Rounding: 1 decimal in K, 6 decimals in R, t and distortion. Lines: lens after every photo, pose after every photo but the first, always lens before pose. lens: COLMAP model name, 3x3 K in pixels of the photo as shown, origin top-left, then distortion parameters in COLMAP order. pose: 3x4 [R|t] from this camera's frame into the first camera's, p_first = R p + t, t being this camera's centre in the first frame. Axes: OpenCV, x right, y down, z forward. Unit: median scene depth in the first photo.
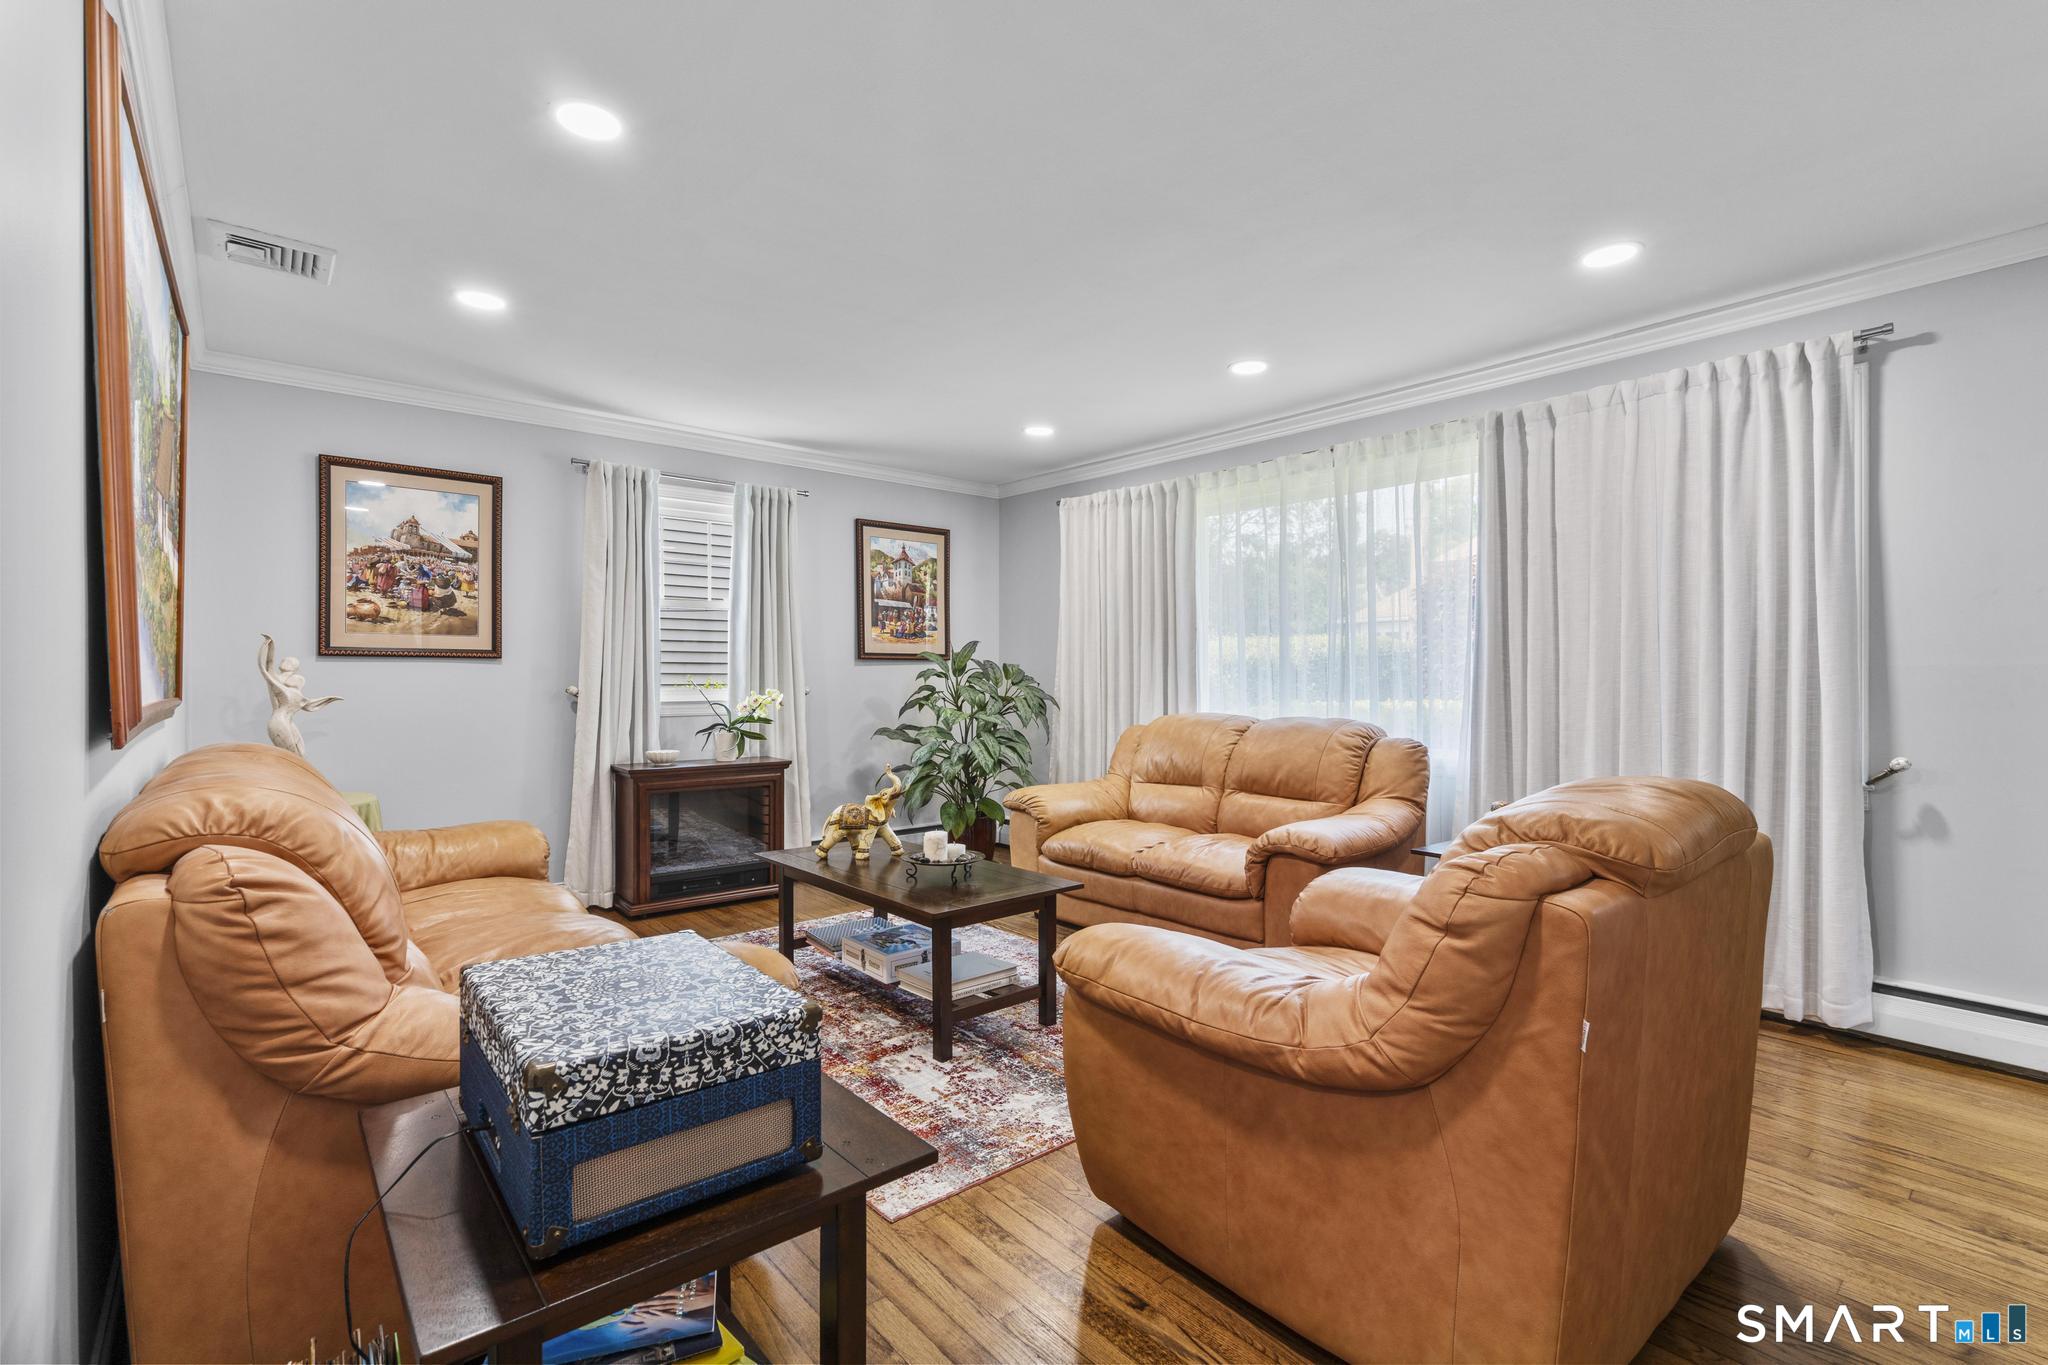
lens RADIAL K [[914.4, 0, 1017.5], [0, 914.4, 686.1], [0, 0, 1]] dist [-0.013848, 0.005288]
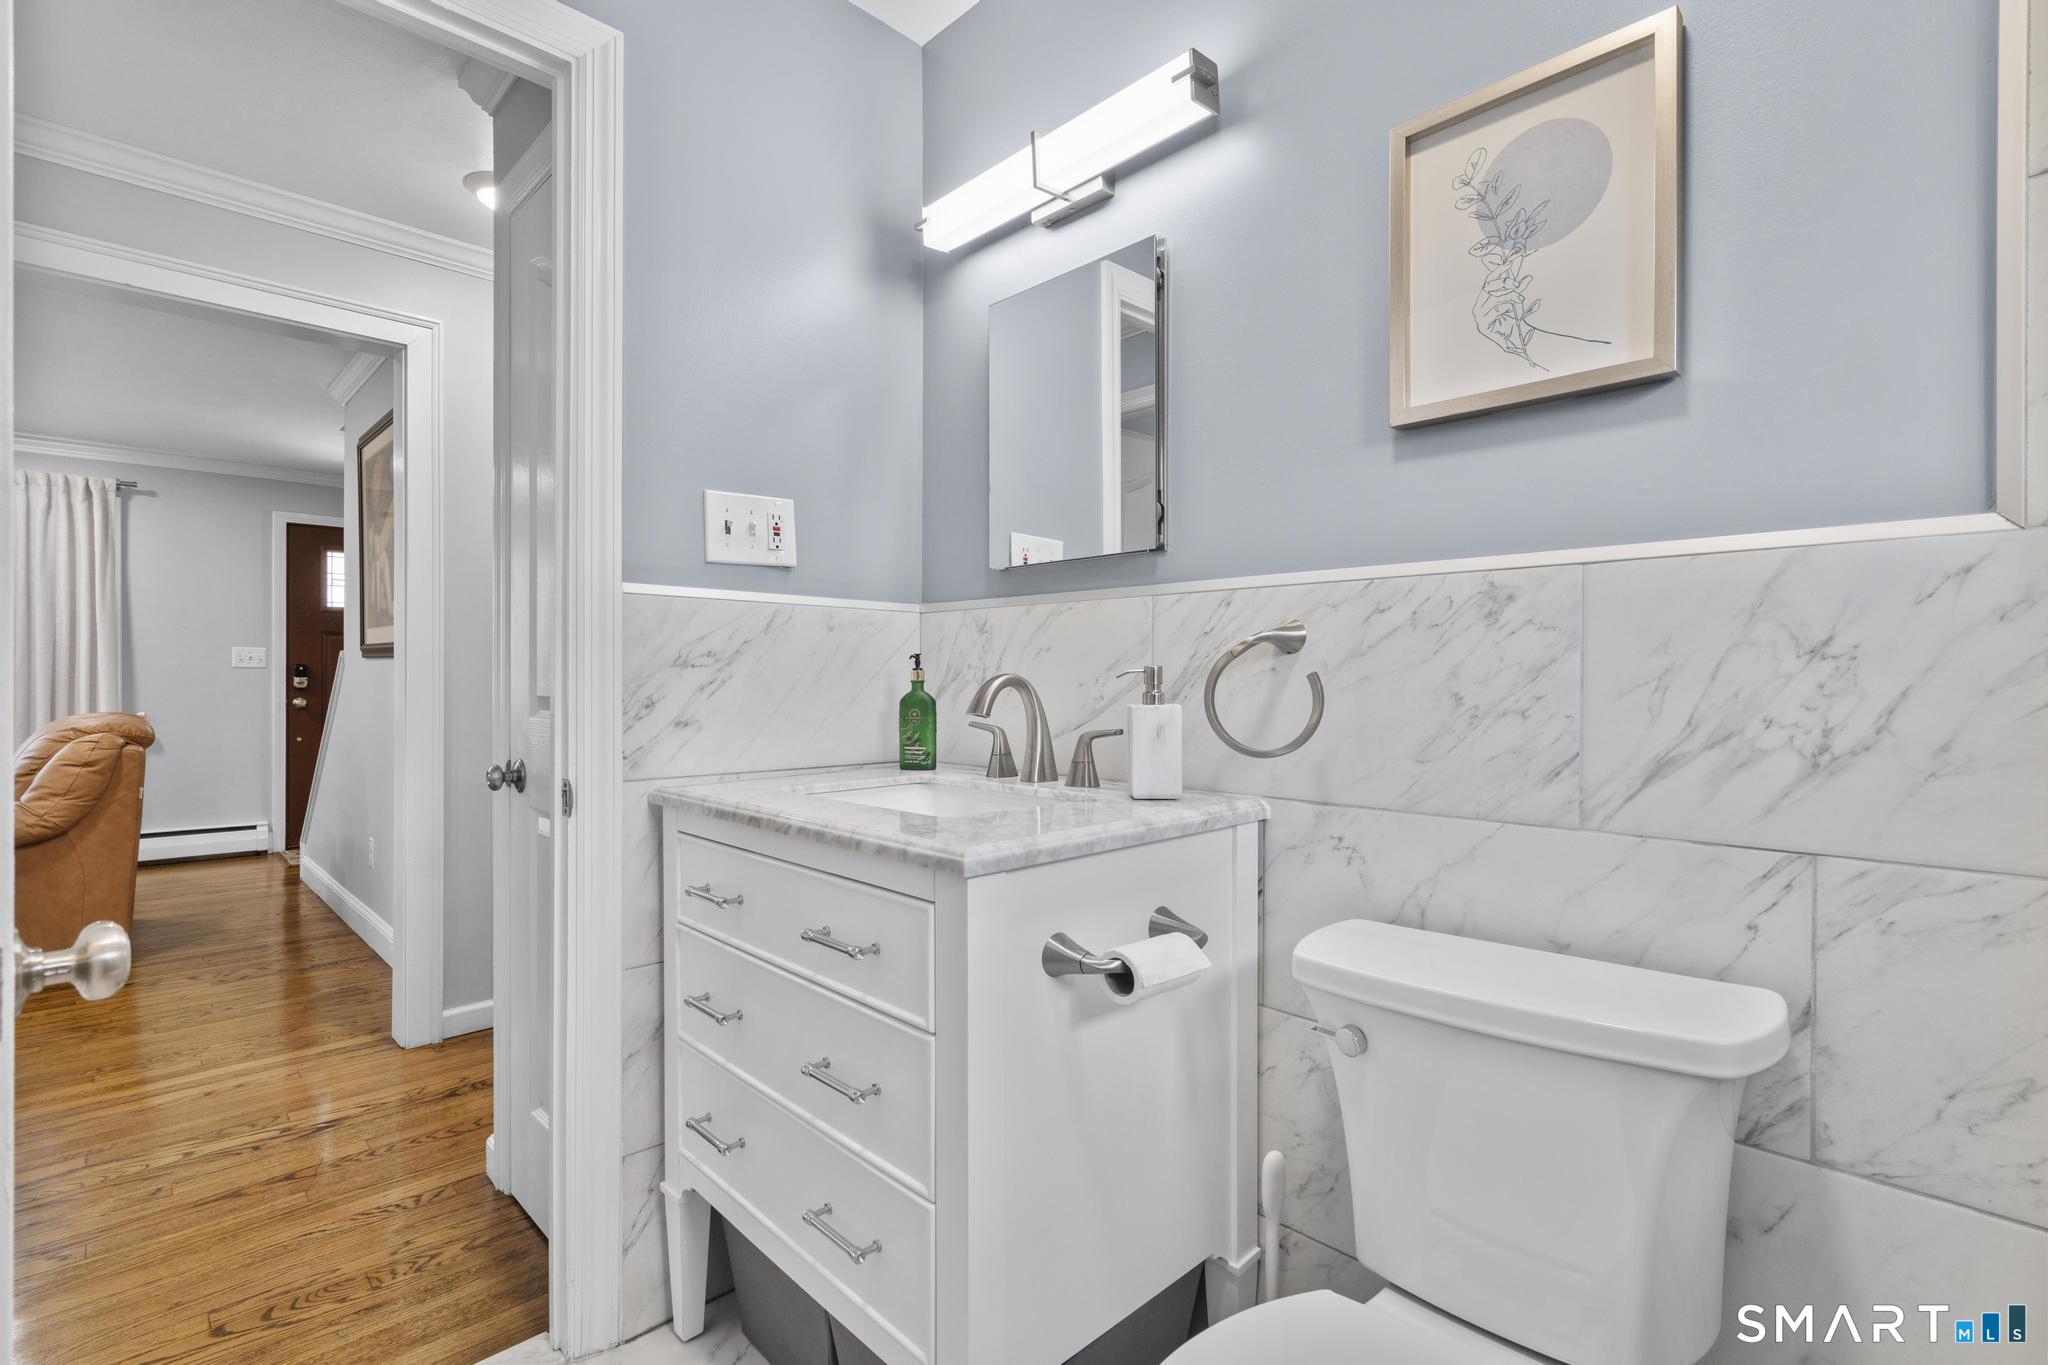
lens RADIAL K [[914.4, 0, 1017.5], [0, 914.4, 686.1], [0, 0, 1]] dist [-0.013848, 0.005288]
pose [[-0.082700, -0.008521, 0.996538, -0.590324], [0.004063, 0.999952, 0.008888, 0.007088], [-0.996566, 0.004784, -0.082662, -0.367811]]
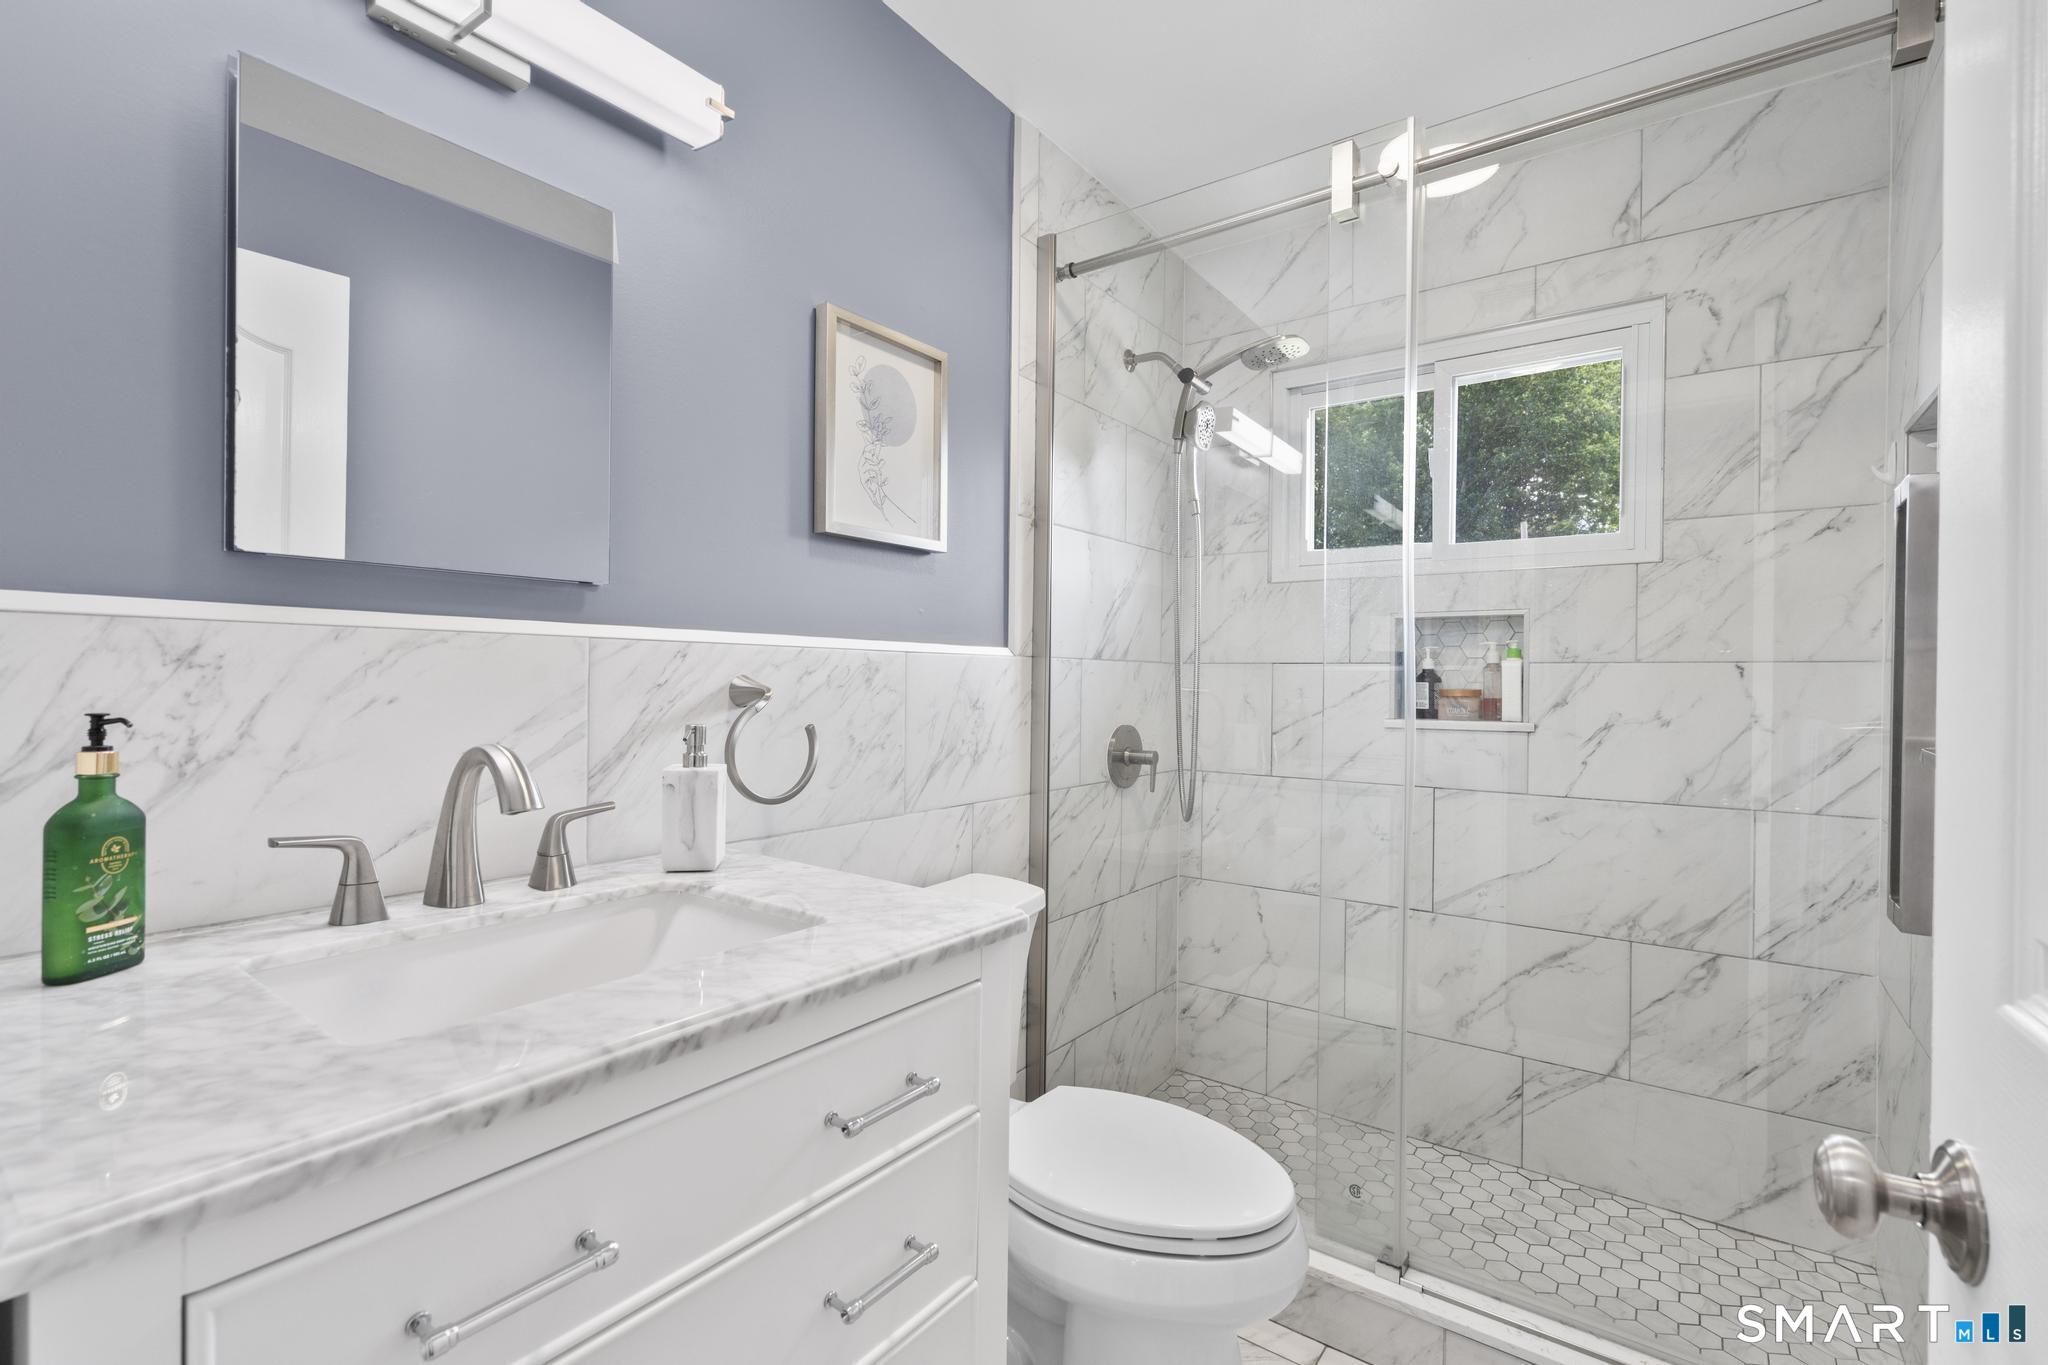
lens RADIAL K [[914.4, 0, 1017.5], [0, 914.4, 686.1], [0, 0, 1]] dist [-0.013848, 0.005288]
pose [[-0.970067, -0.007339, -0.242726, -0.331944], [-0.010998, 0.999845, 0.013721, -0.012303], [0.242588, 0.015980, -0.969998, -0.155702]]
